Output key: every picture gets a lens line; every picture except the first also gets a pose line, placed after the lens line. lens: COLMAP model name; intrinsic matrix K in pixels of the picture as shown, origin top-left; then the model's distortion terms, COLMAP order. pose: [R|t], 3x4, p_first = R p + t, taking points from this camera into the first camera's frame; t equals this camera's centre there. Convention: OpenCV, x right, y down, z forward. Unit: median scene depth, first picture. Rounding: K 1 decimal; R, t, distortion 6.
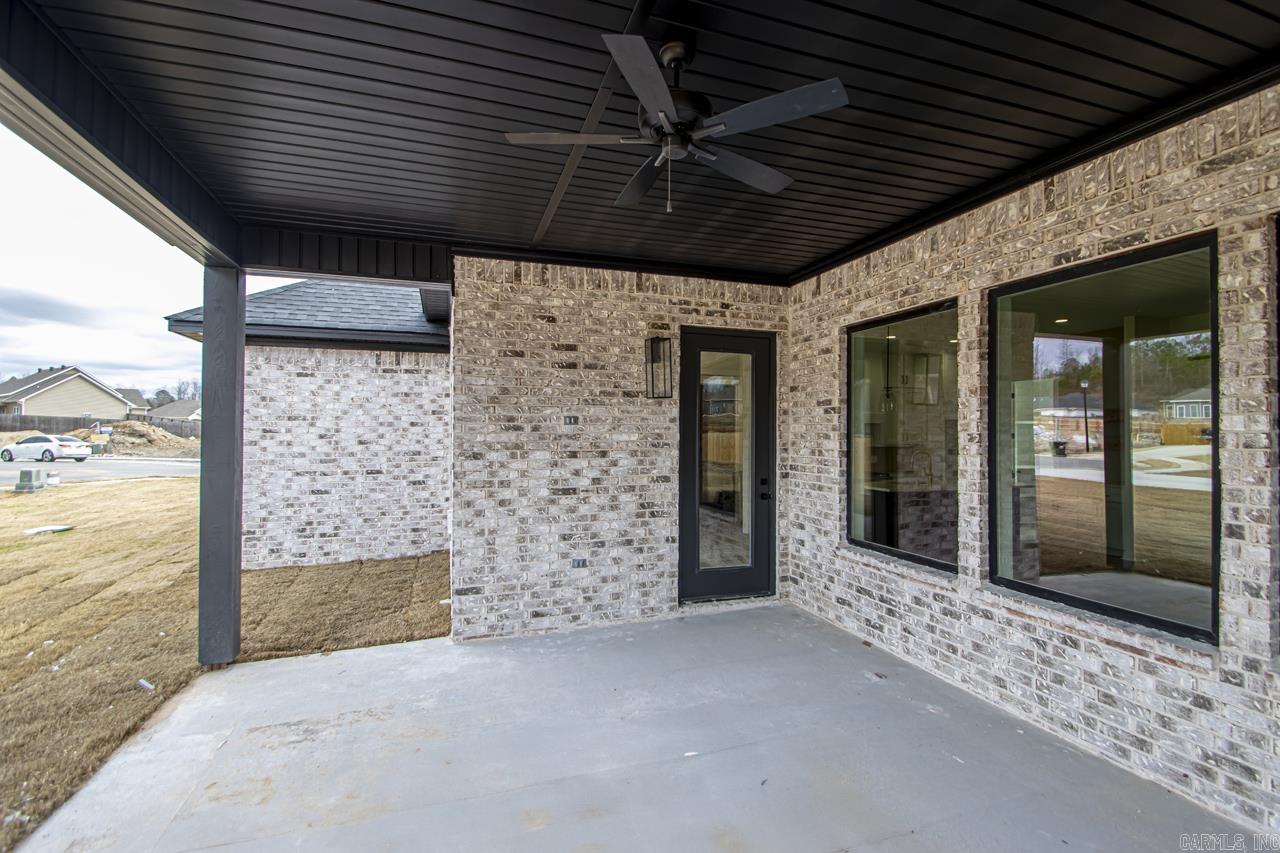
lens RADIAL K [[596.4, 0, 650.4], [0, 596.4, 426.4], [0, 0, 1]] dist [0.000216, -0.007390]
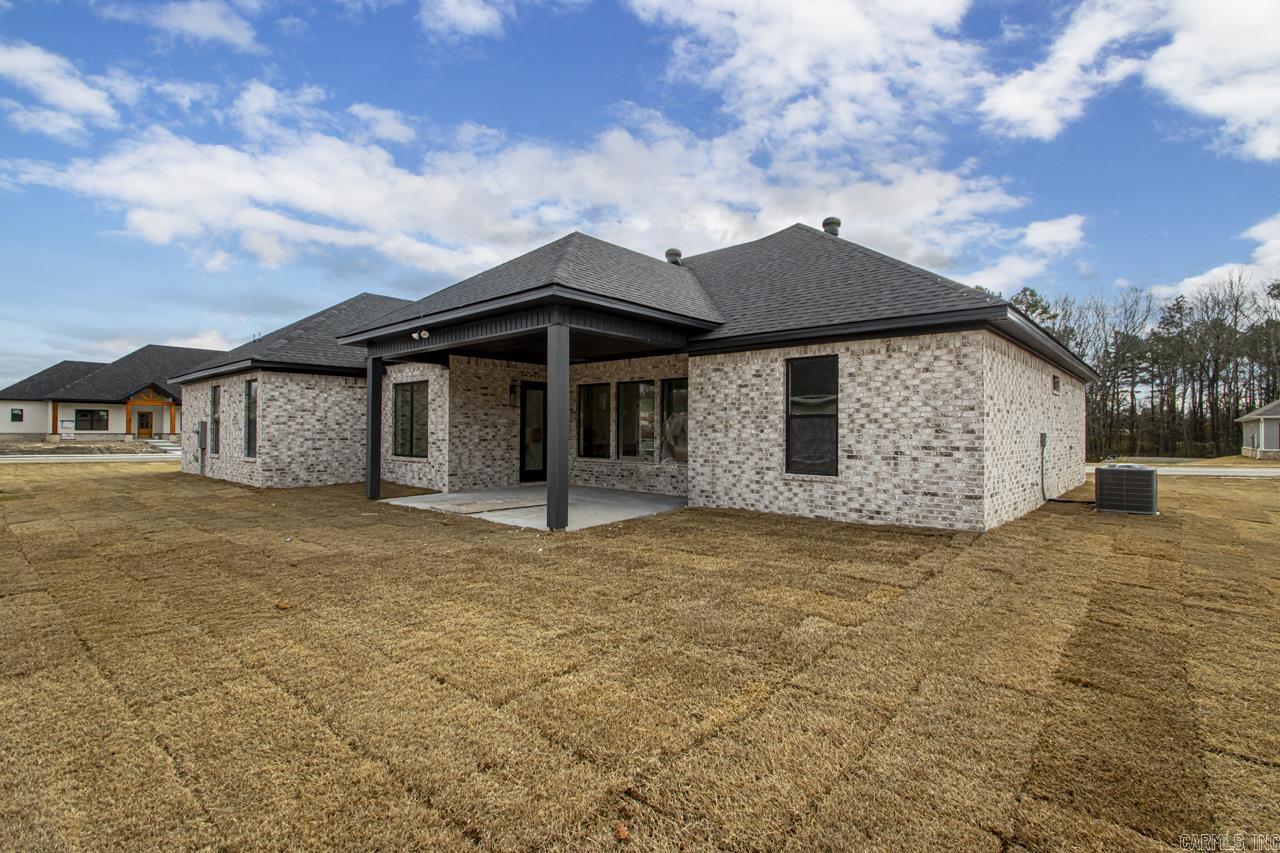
lens RADIAL K [[596.4, 0, 641.7], [0, 596.4, 425.9], [0, 0, 1]] dist [0.000216, -0.007390]
pose [[0.878625, 0.007015, 0.477462, -0.776090], [-0.010286, 0.999938, 0.004237, 0.022790], [-0.477402, -0.008634, 0.878642, -1.688241]]
